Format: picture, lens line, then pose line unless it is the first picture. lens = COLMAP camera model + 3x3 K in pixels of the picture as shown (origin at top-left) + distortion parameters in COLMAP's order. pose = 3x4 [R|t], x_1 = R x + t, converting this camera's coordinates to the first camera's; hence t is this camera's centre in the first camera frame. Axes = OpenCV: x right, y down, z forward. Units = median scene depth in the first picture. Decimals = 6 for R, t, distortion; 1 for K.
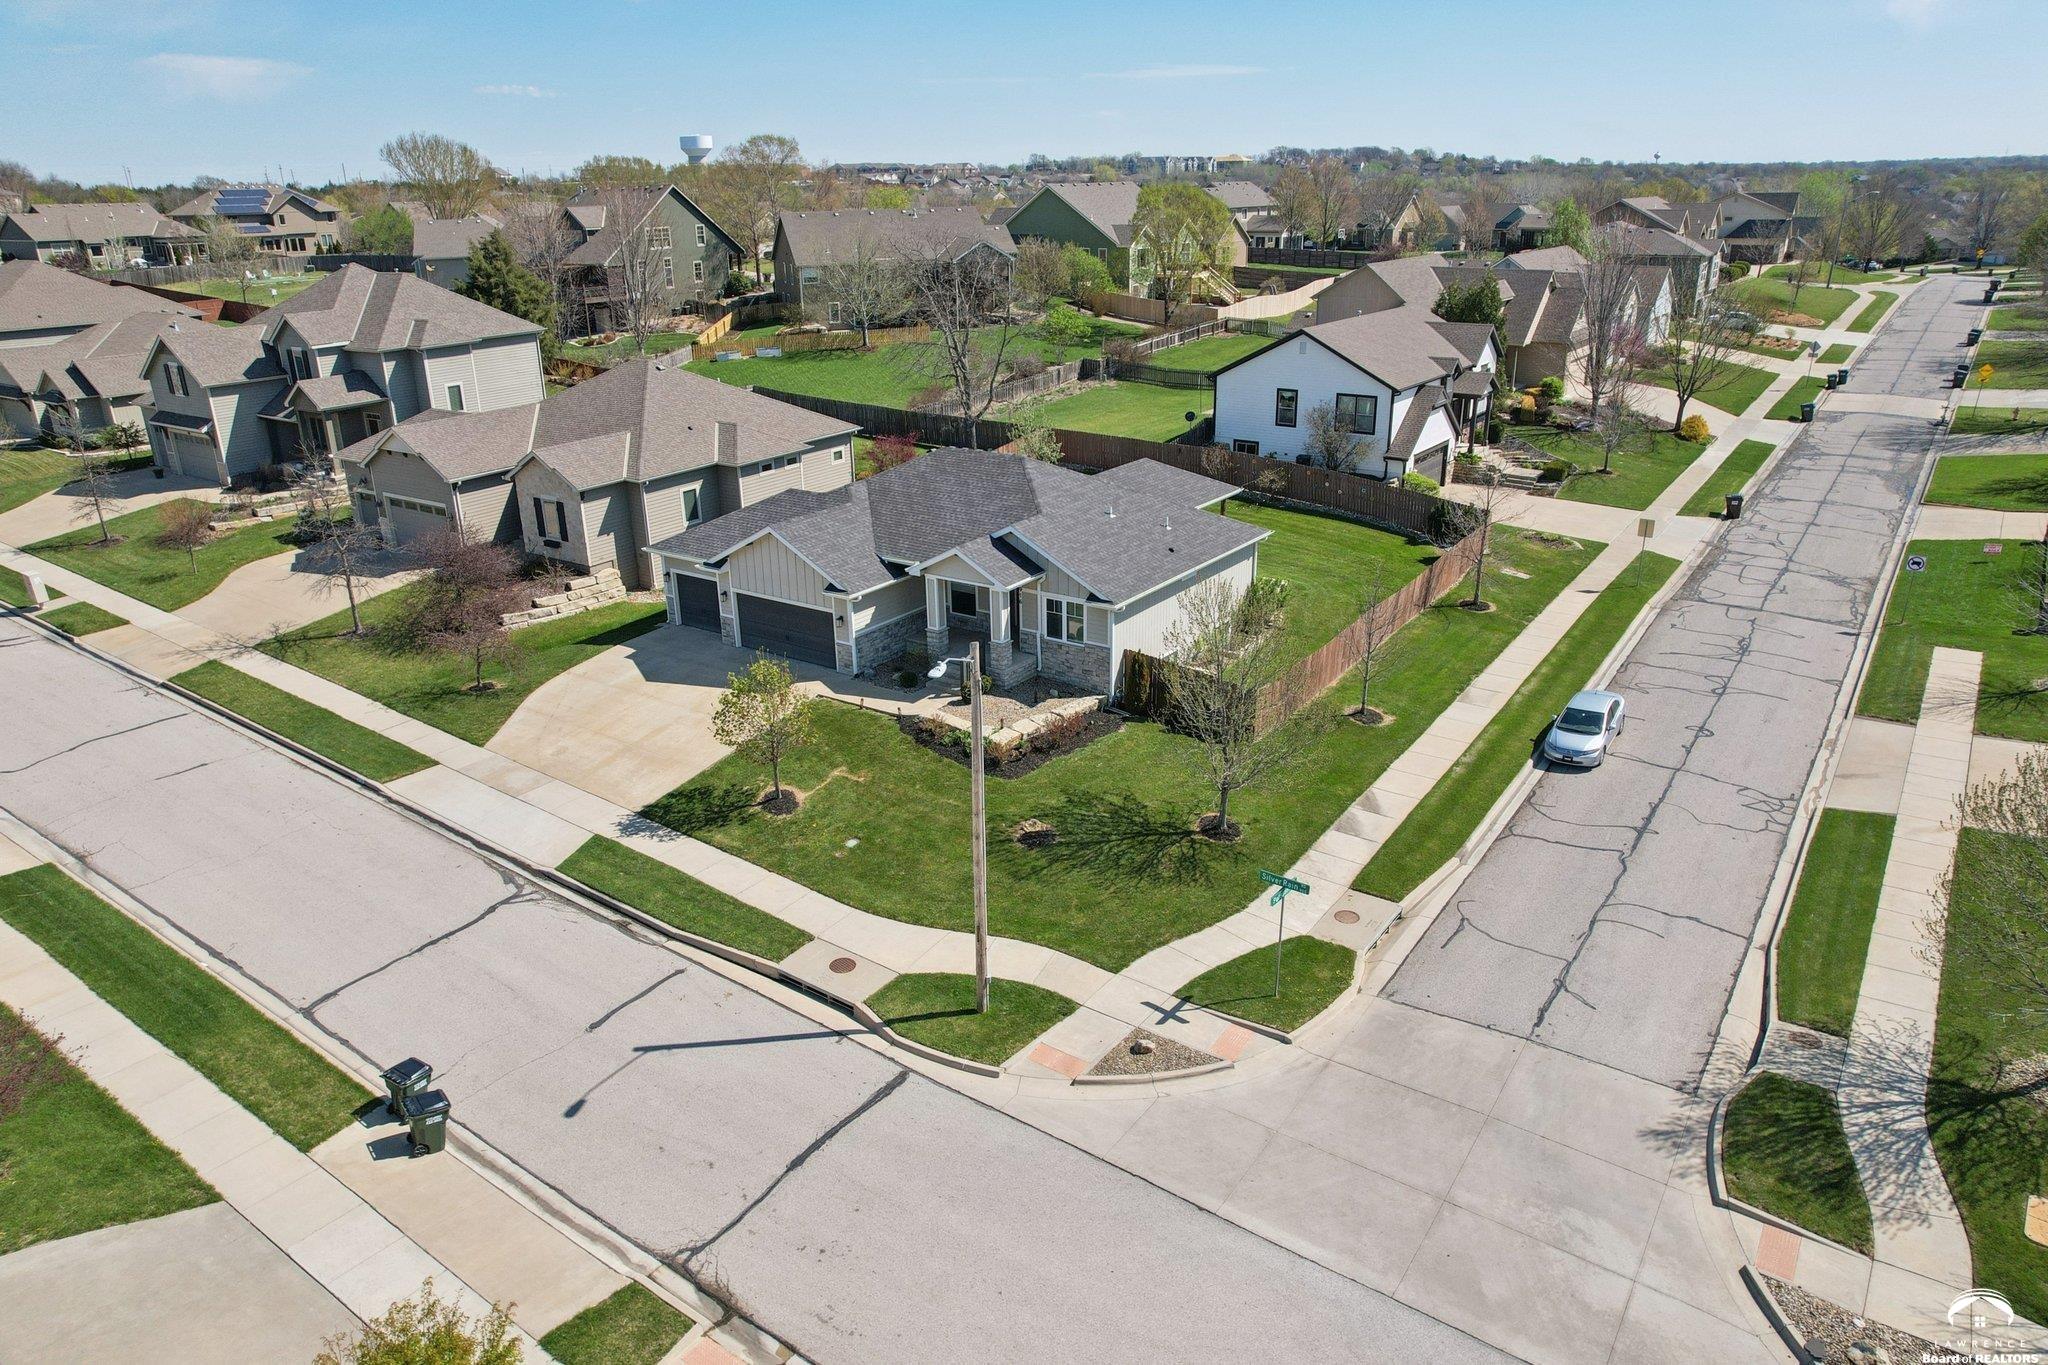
lens RADIAL K [[1358.6, 0, 1017.9], [0, 1358.6, 682.8], [0, 0, 1]] dist [-0.088213, 0.077927]
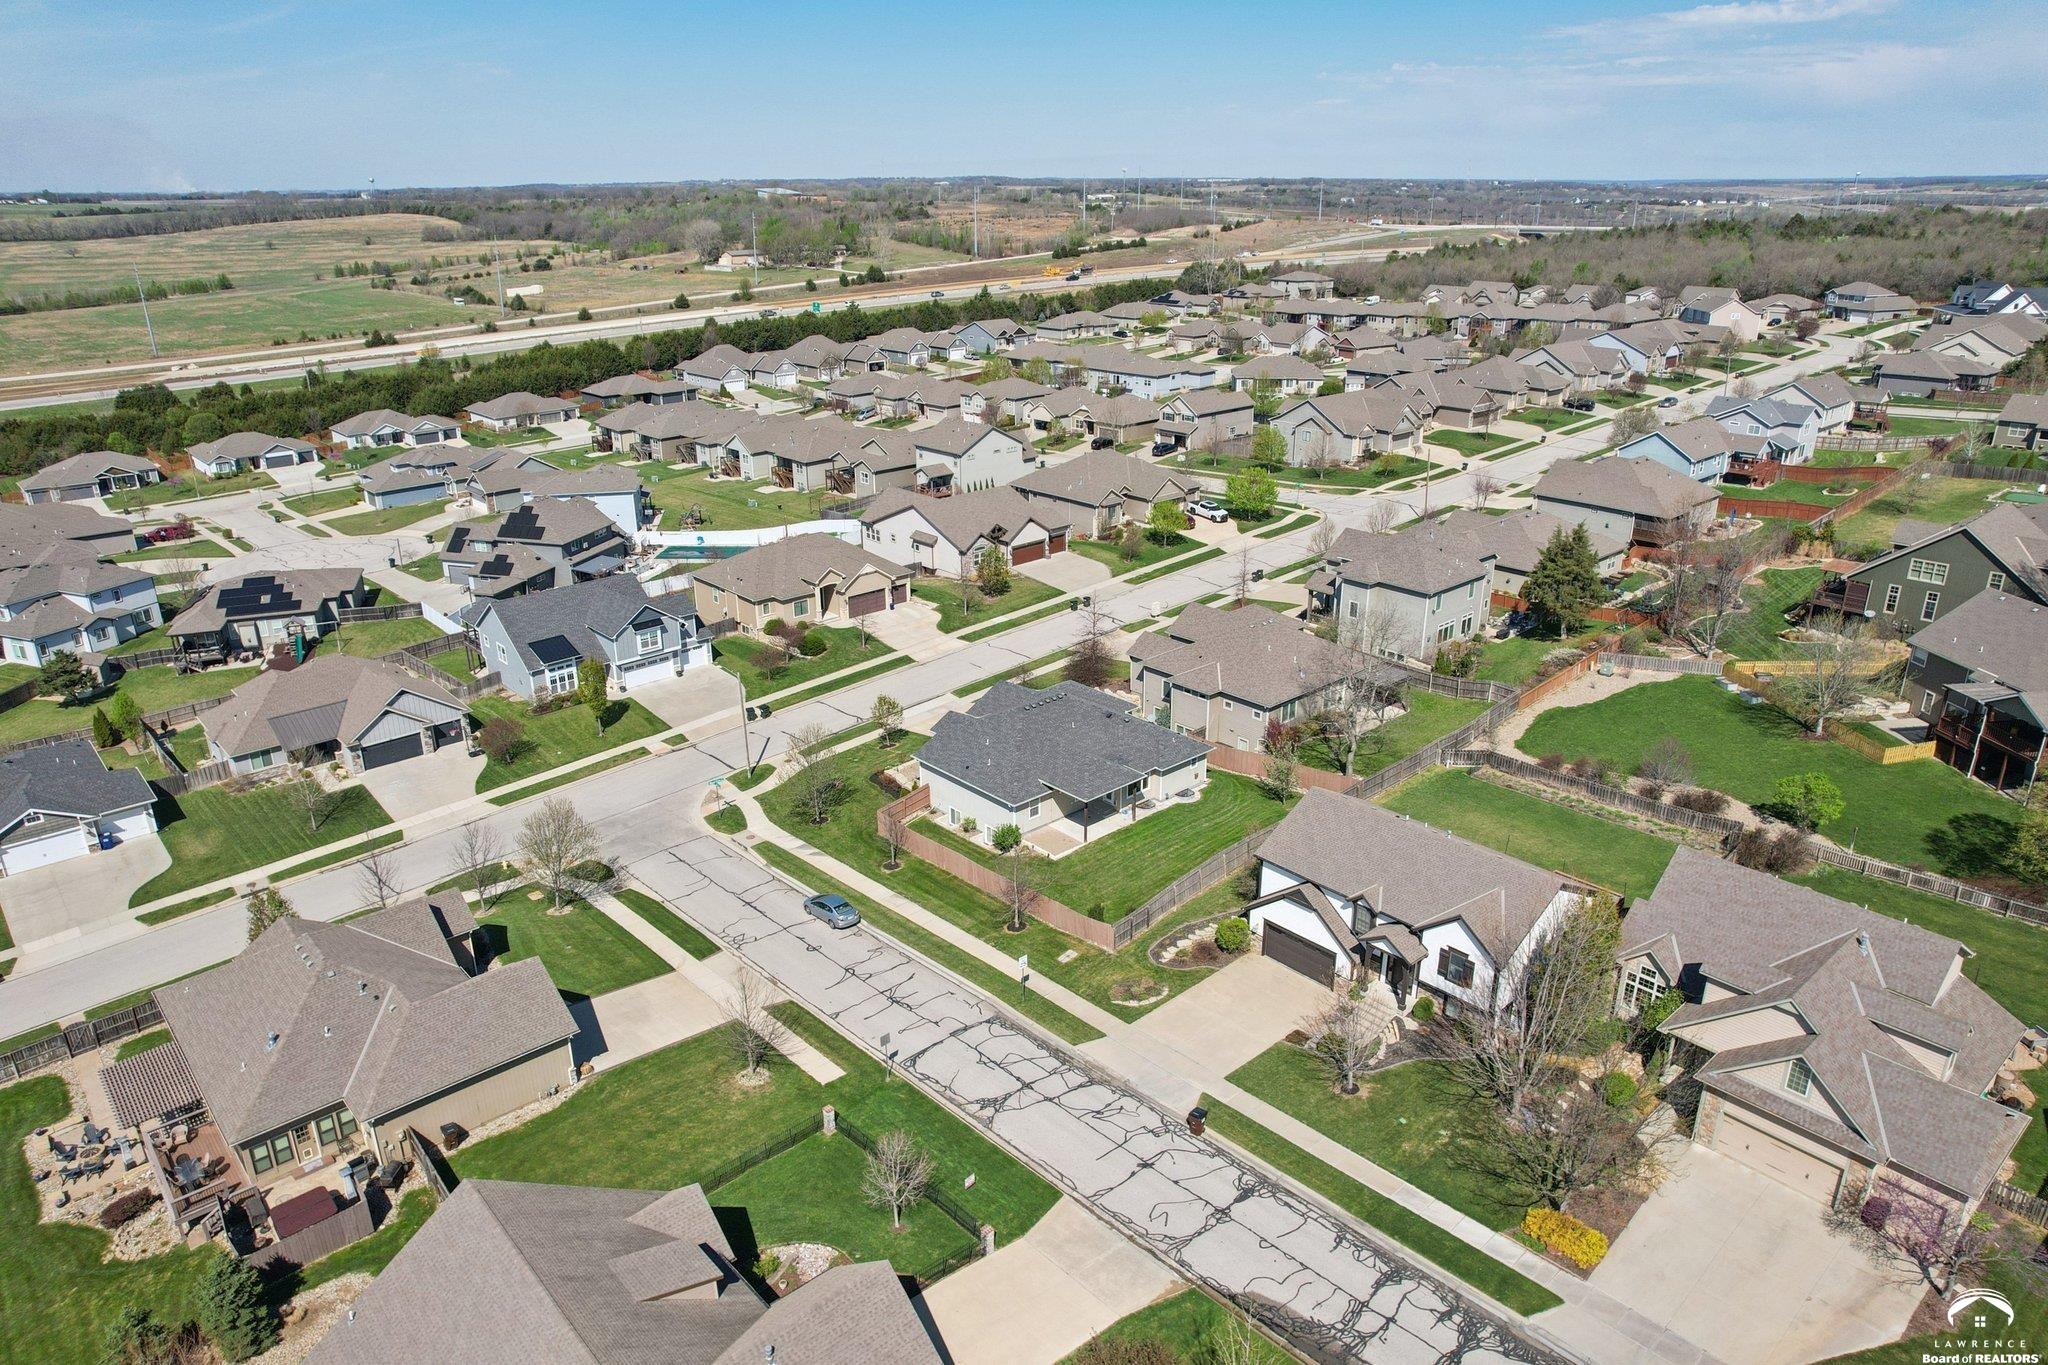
lens RADIAL K [[1347.8, 0, 1024.0], [0, 1347.8, 682.5], [0, 0, 1]] dist [-0.043383, 0.000137]
pose [[-0.215868, 0.368599, -0.904177, 1.898345], [-0.332836, 0.842773, 0.423030, -1.102113], [0.917944, 0.392261, -0.059245, 1.169276]]
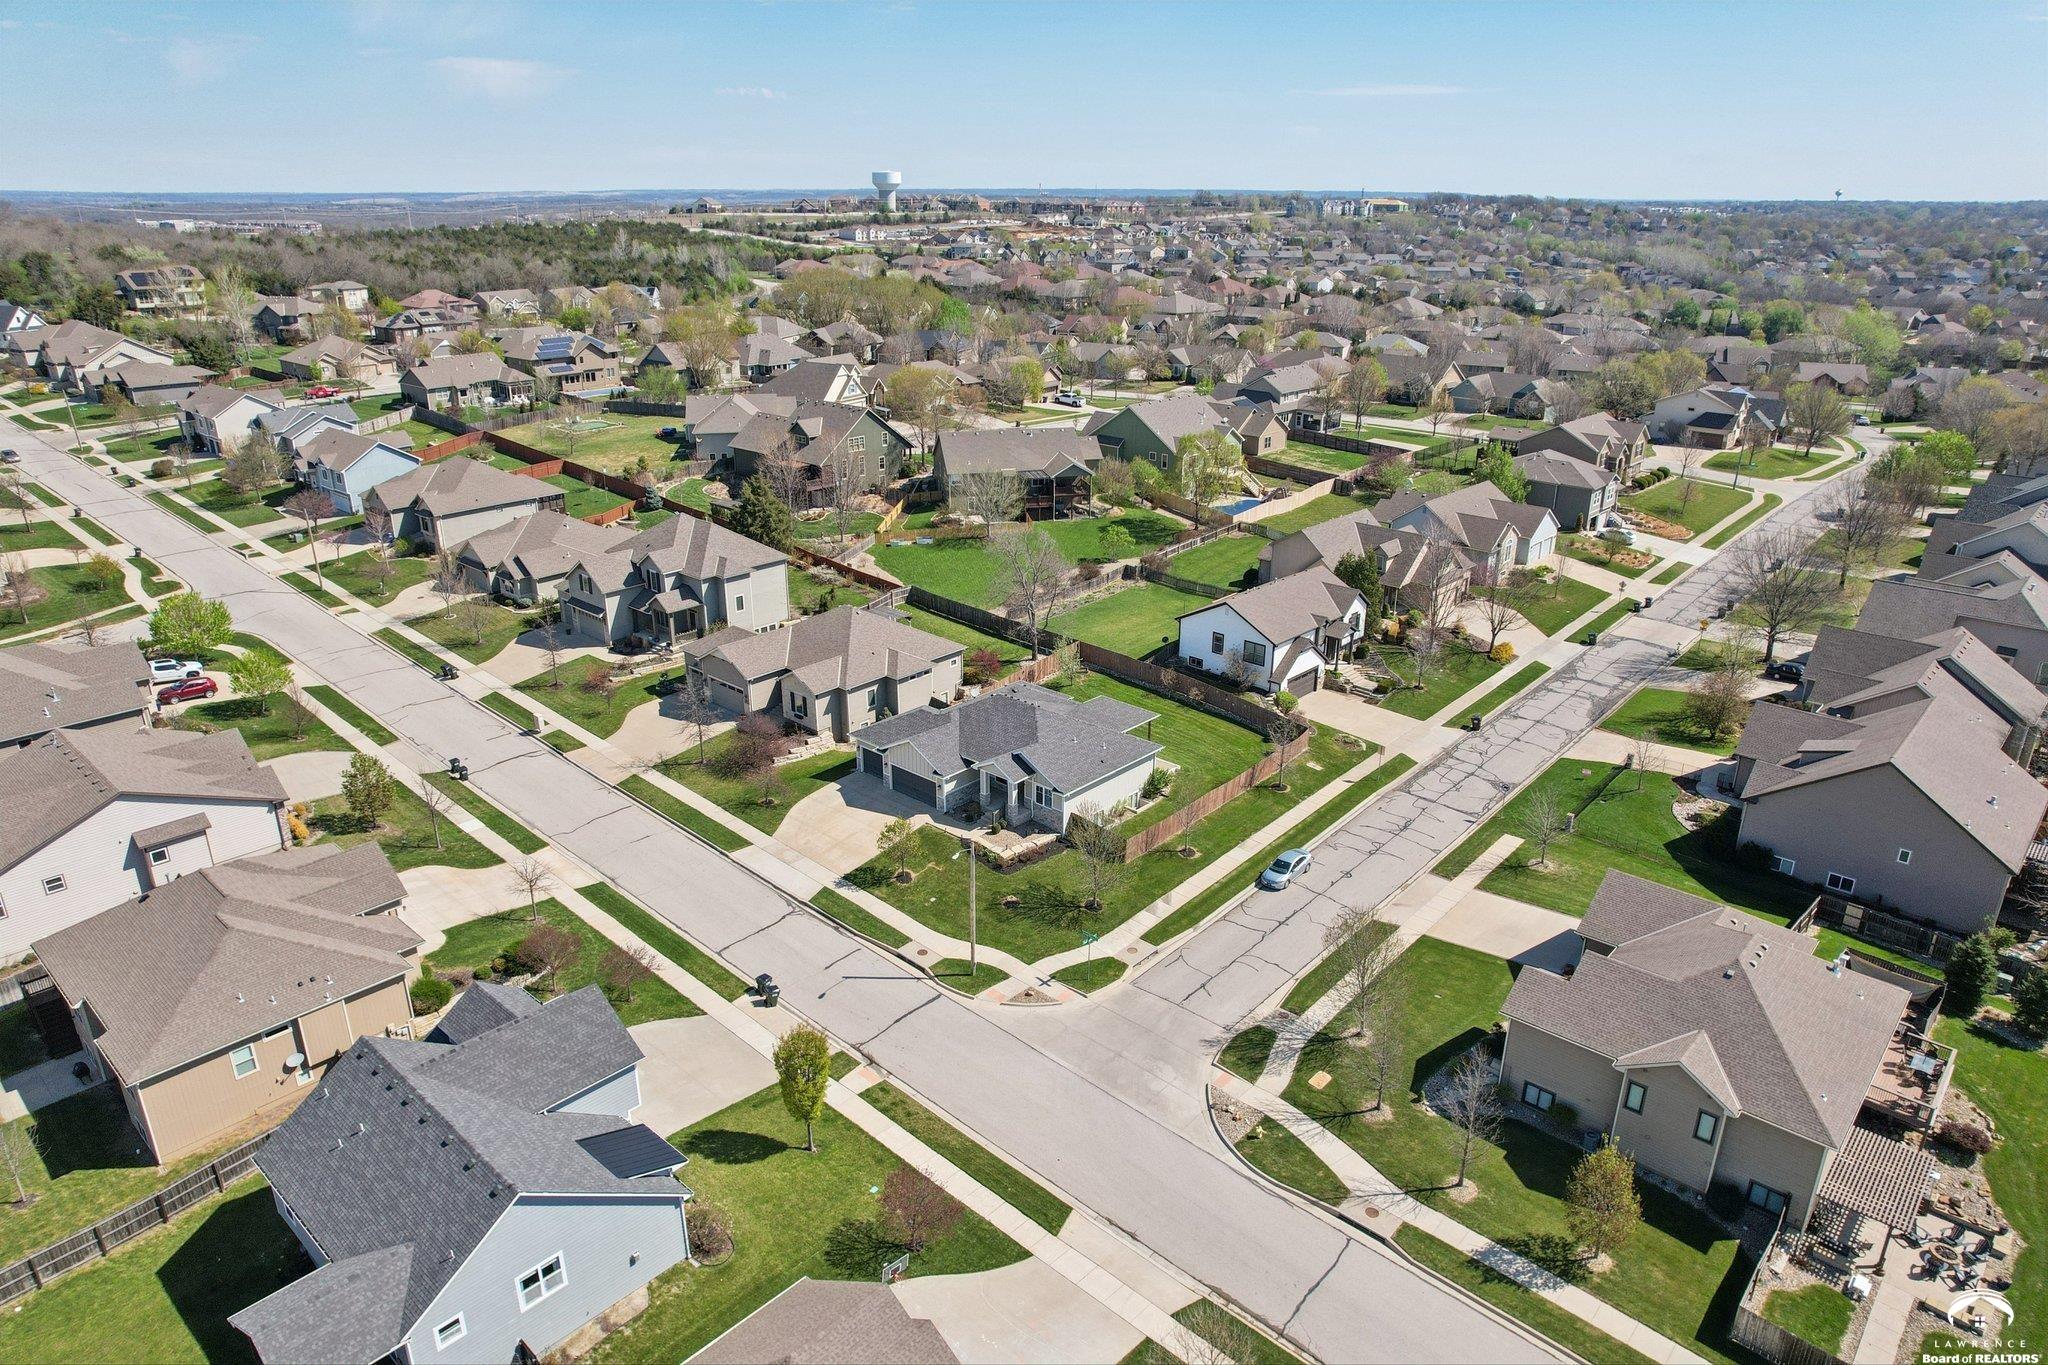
lens RADIAL K [[1303.7, 0, 1025.5], [0, 1303.7, 693.9], [0, 0, 1]] dist [-0.079135, 0.065065]
pose [[0.992483, 0.066298, -0.102872, 0.197049], [-0.064654, 0.997722, 0.019240, -0.234442], [0.103913, -0.012444, 0.994509, -0.980644]]
